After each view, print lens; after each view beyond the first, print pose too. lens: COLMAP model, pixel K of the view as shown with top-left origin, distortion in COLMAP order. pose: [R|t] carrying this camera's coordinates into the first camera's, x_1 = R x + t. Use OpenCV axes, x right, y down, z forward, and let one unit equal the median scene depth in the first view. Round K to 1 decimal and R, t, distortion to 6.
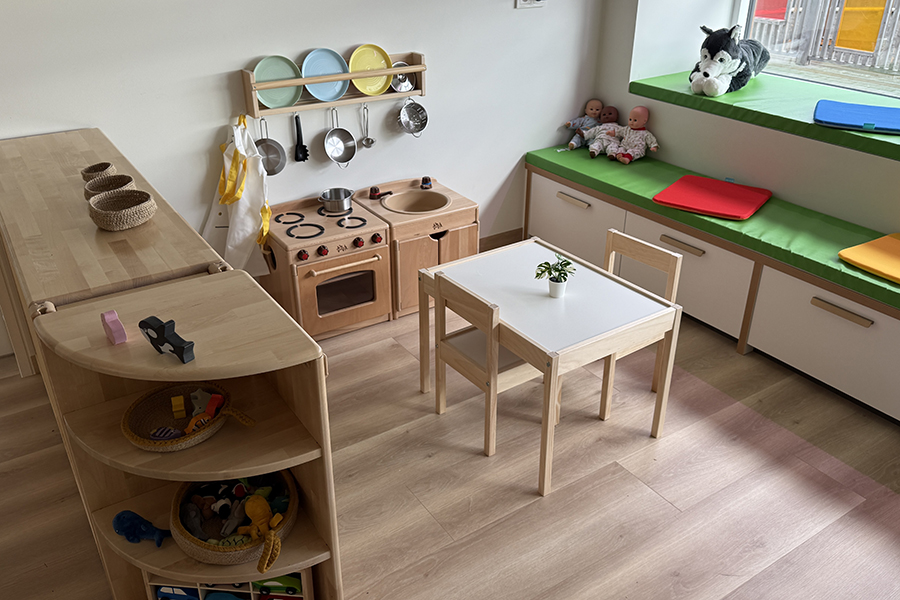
lens RADIAL K [[752.3, 0, 450.0], [0, 752.3, 301.9], [0, 0, 1]] dist [0.039973, -0.043386]
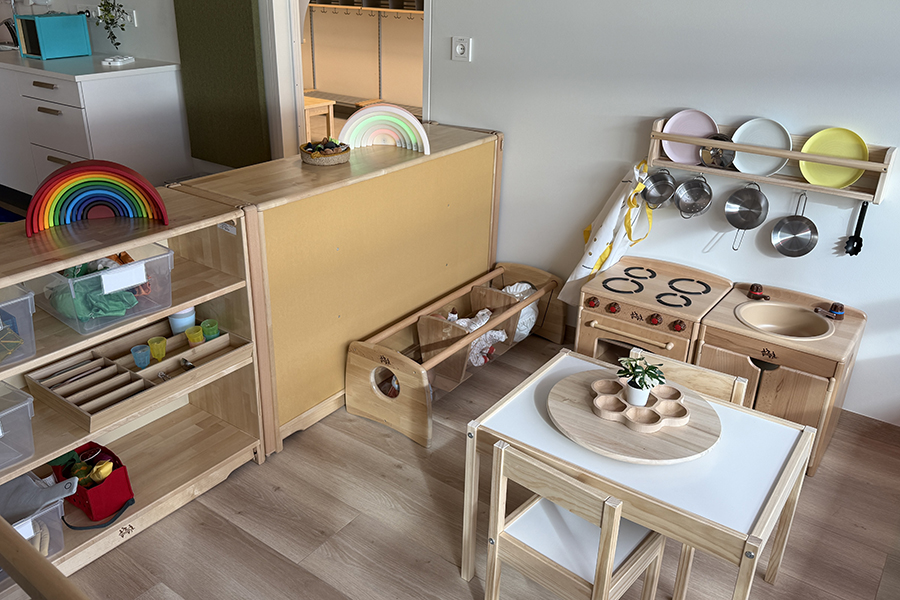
lens RADIAL K [[752.3, 0, 450.0], [0, 752.3, 299.2], [0, 0, 1]] dist [0.039973, -0.043386]
pose [[0.367457, 0.386617, -0.845874, 0.502494], [-0.448156, 0.870552, 0.203212, -0.161716], [0.814943, 0.304412, 0.493155, 0.327088]]
